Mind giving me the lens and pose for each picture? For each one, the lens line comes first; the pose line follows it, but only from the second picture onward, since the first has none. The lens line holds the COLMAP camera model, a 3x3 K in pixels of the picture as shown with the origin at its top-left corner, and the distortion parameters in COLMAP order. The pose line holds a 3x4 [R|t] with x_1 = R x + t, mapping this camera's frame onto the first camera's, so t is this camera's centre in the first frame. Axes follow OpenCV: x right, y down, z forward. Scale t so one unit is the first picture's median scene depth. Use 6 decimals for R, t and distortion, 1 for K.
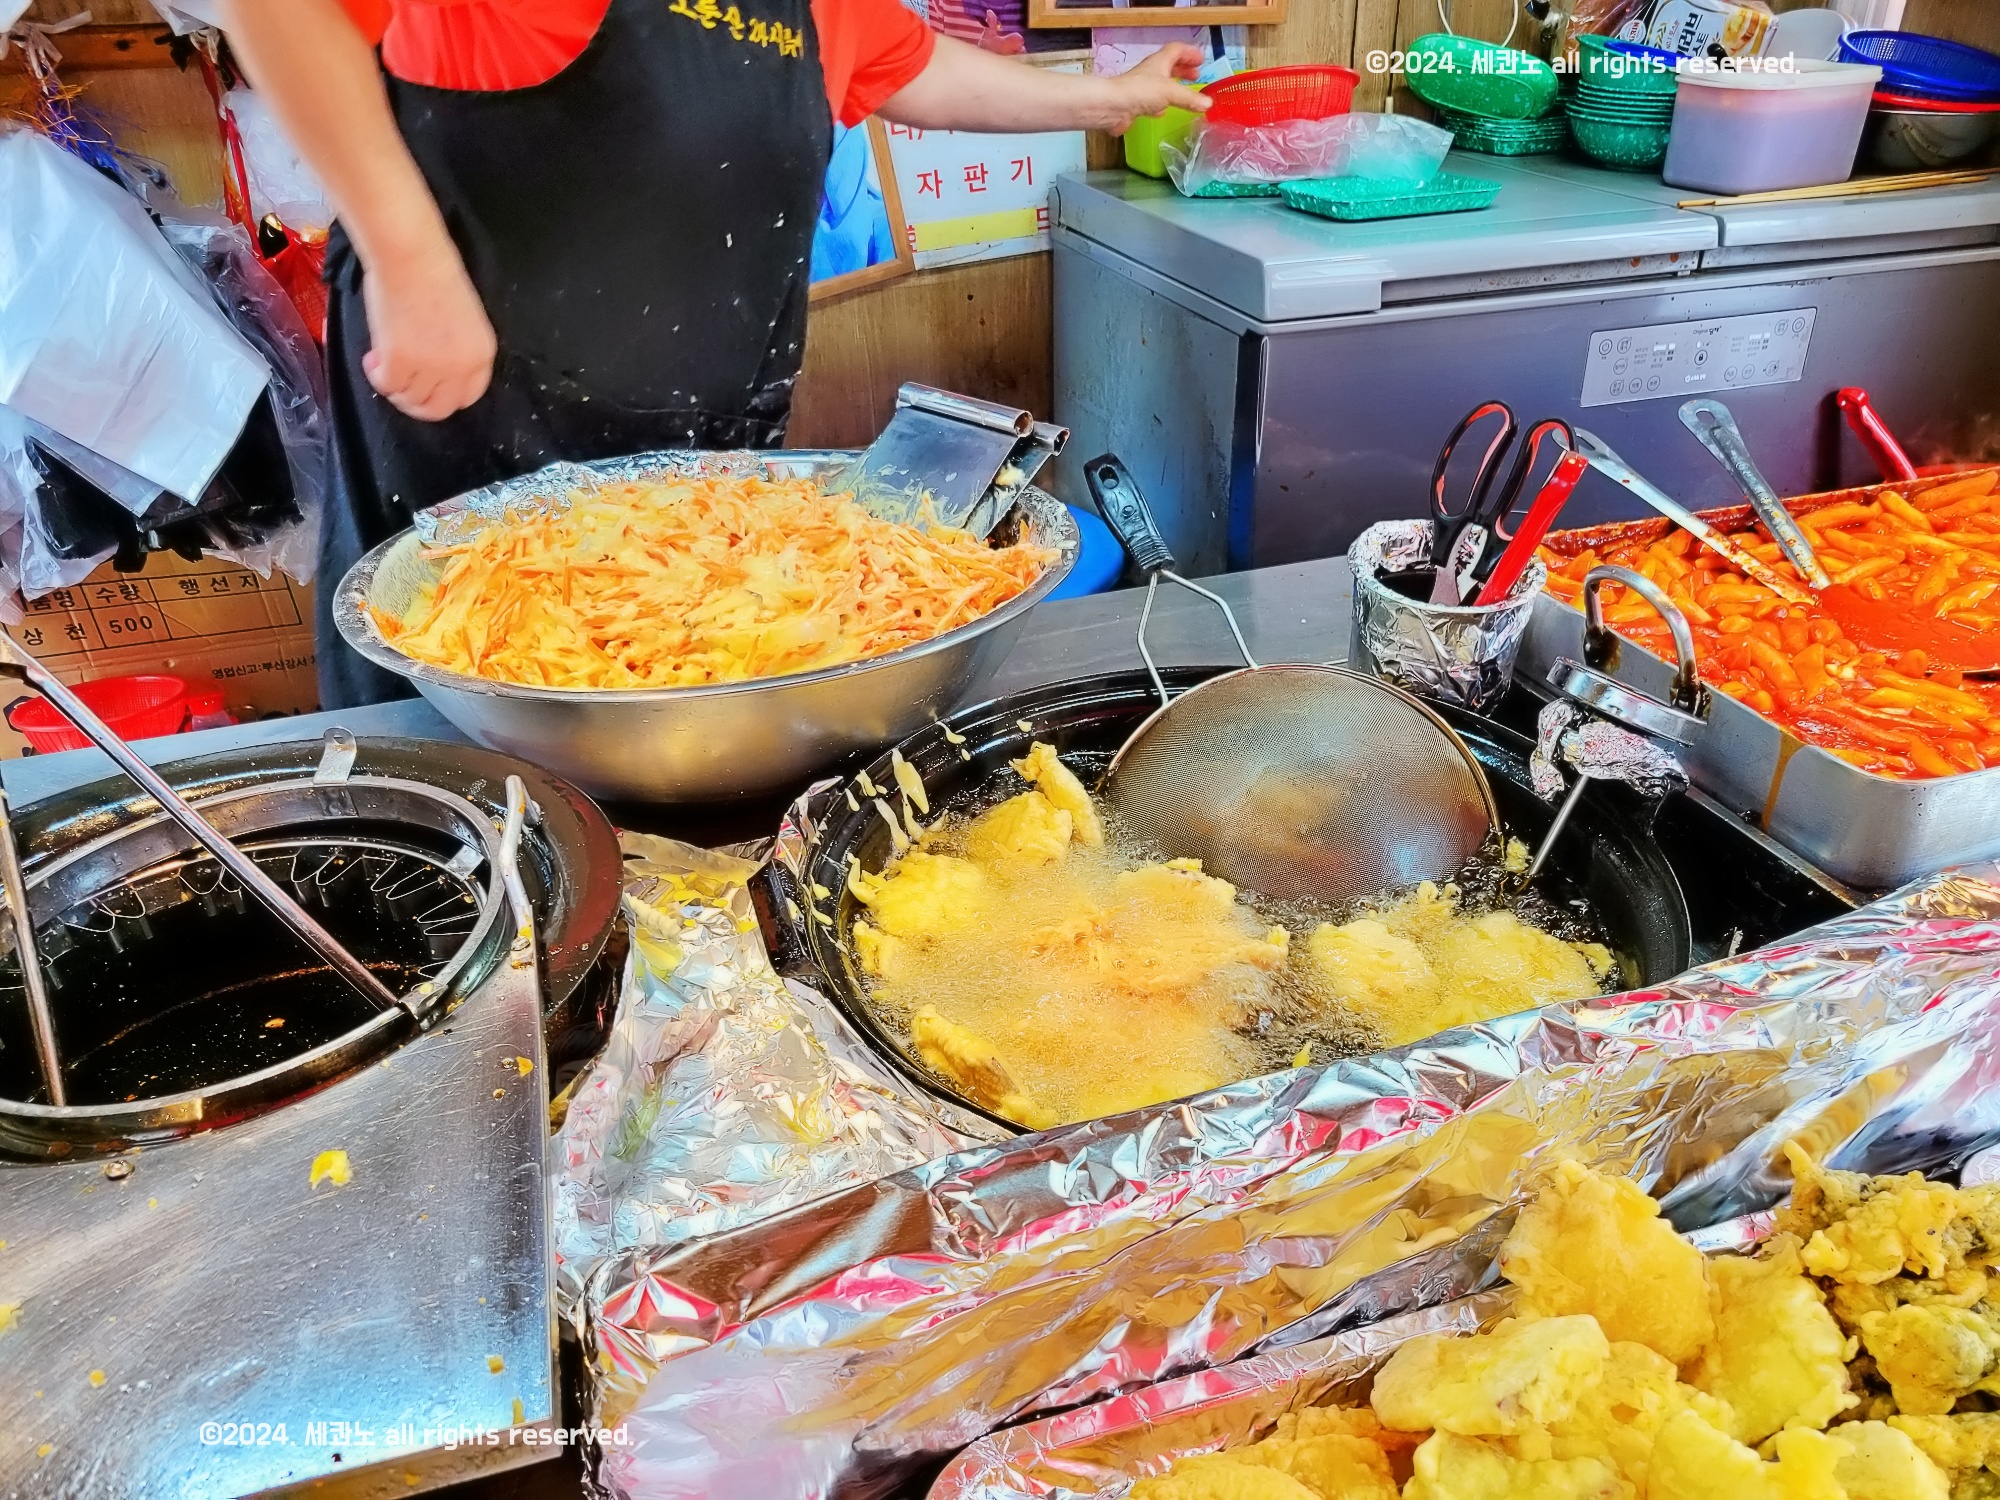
lens RADIAL K [[1507.6, 0, 1035.4], [0, 1507.6, 779.0], [0, 0, 1]] dist [-0.002555, 0.001235]
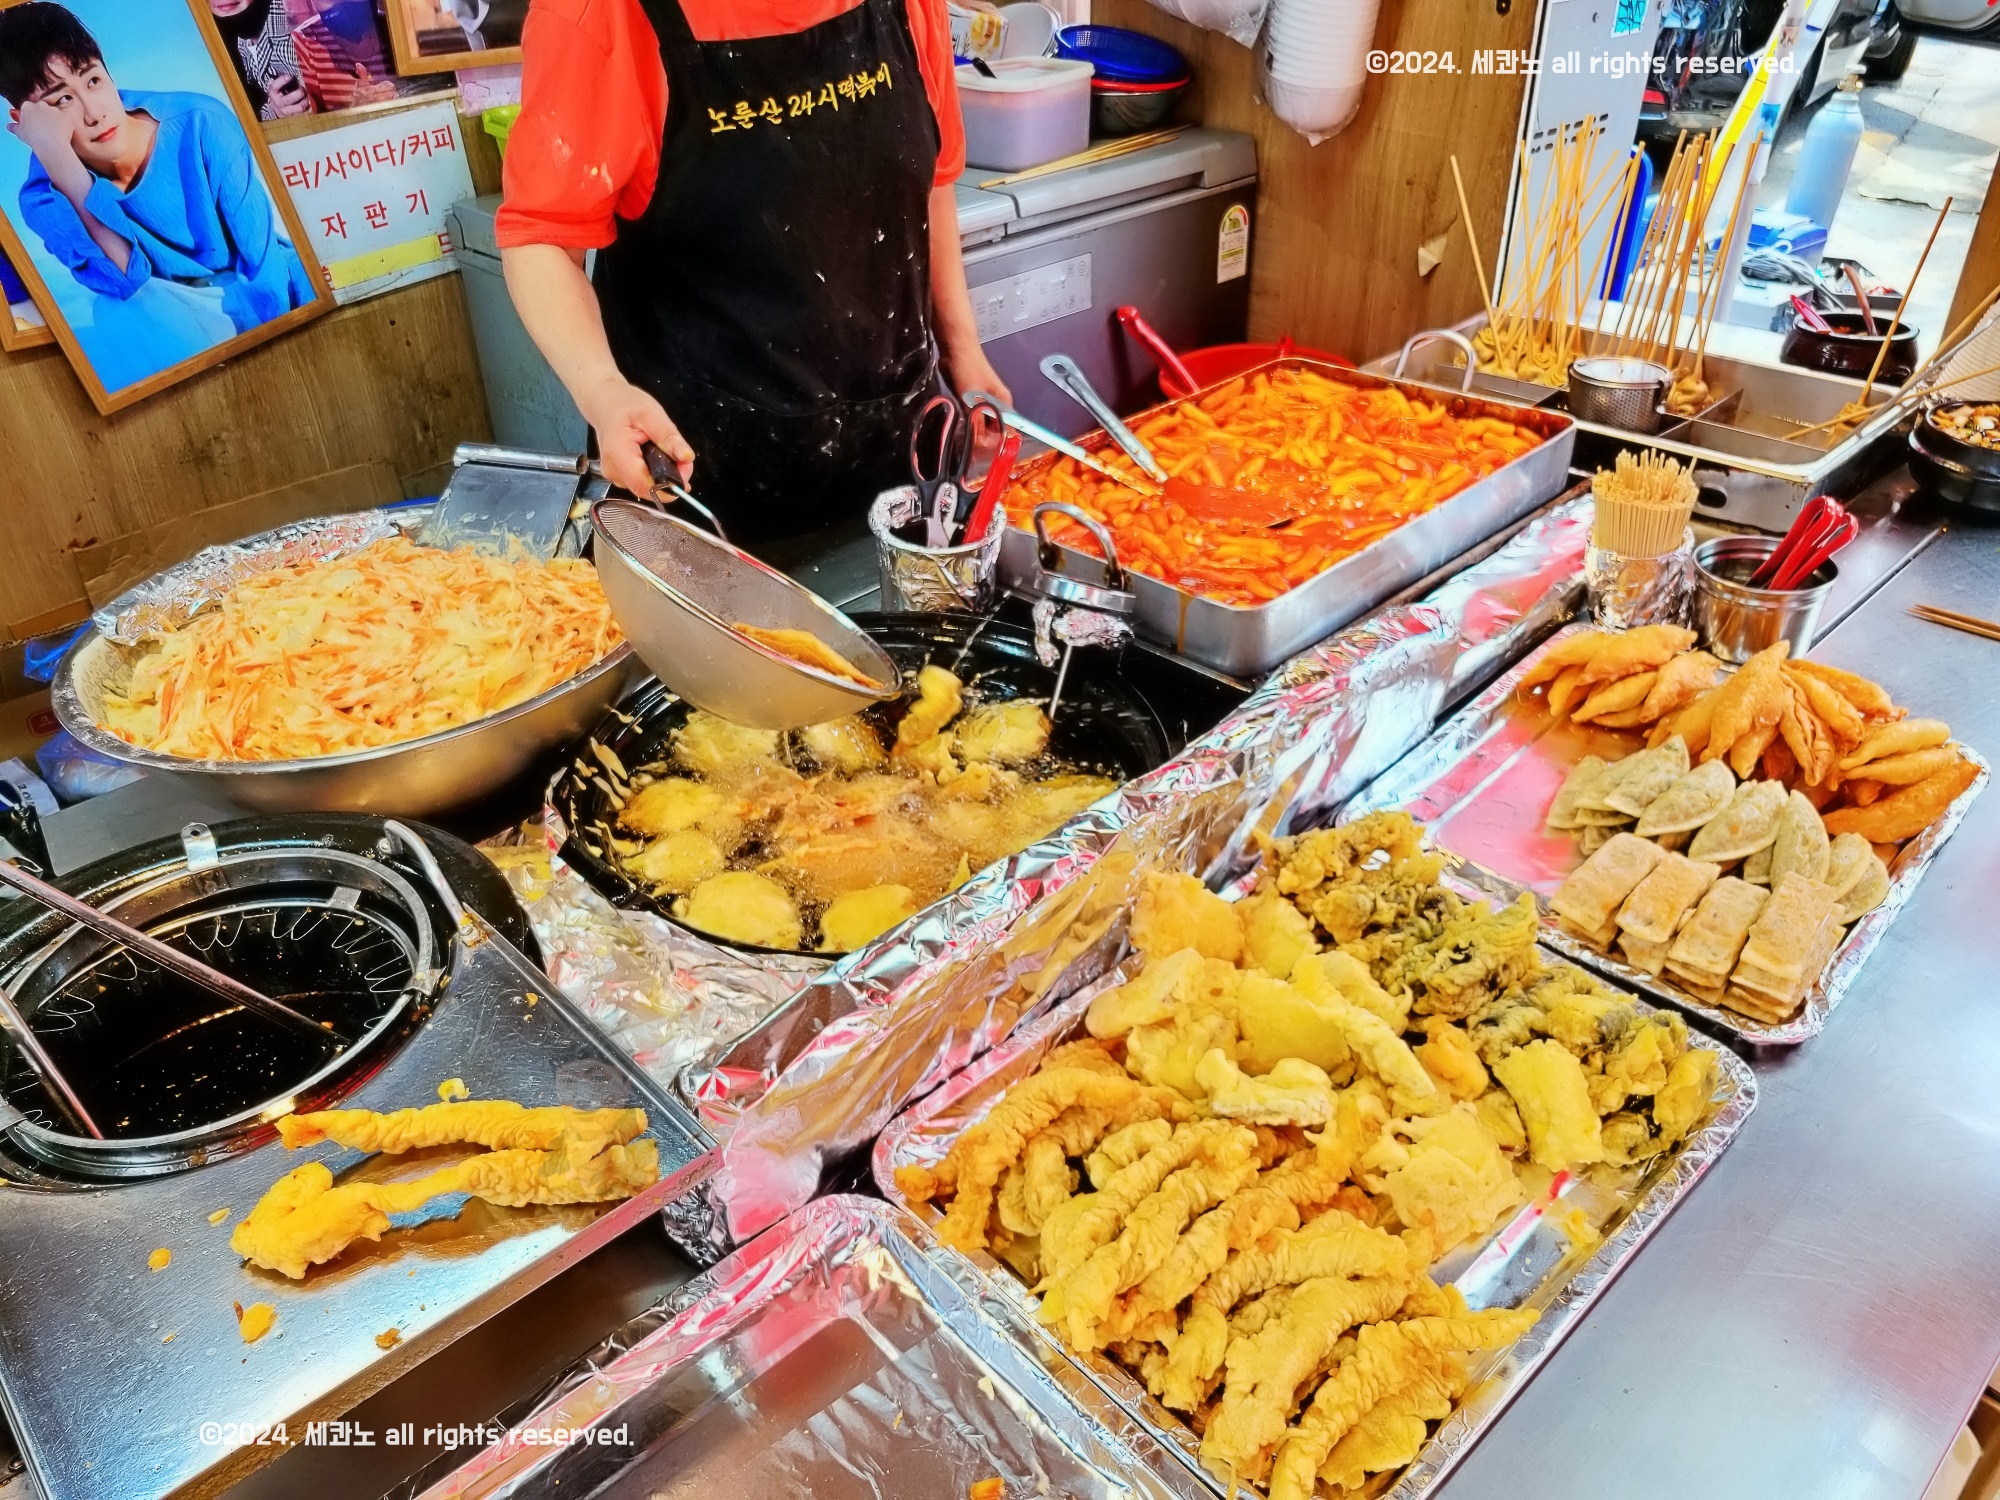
lens RADIAL K [[1483.5, 0, 1000.0], [0, 1483.5, 750.0], [0, 0, 1]] dist [-0.047952, 0.042148]
pose [[0.899730, -0.240263, 0.364362, -0.241336], [0.222027, 0.970706, 0.091833, -0.048028], [-0.375752, -0.001727, 0.926718, -0.316566]]
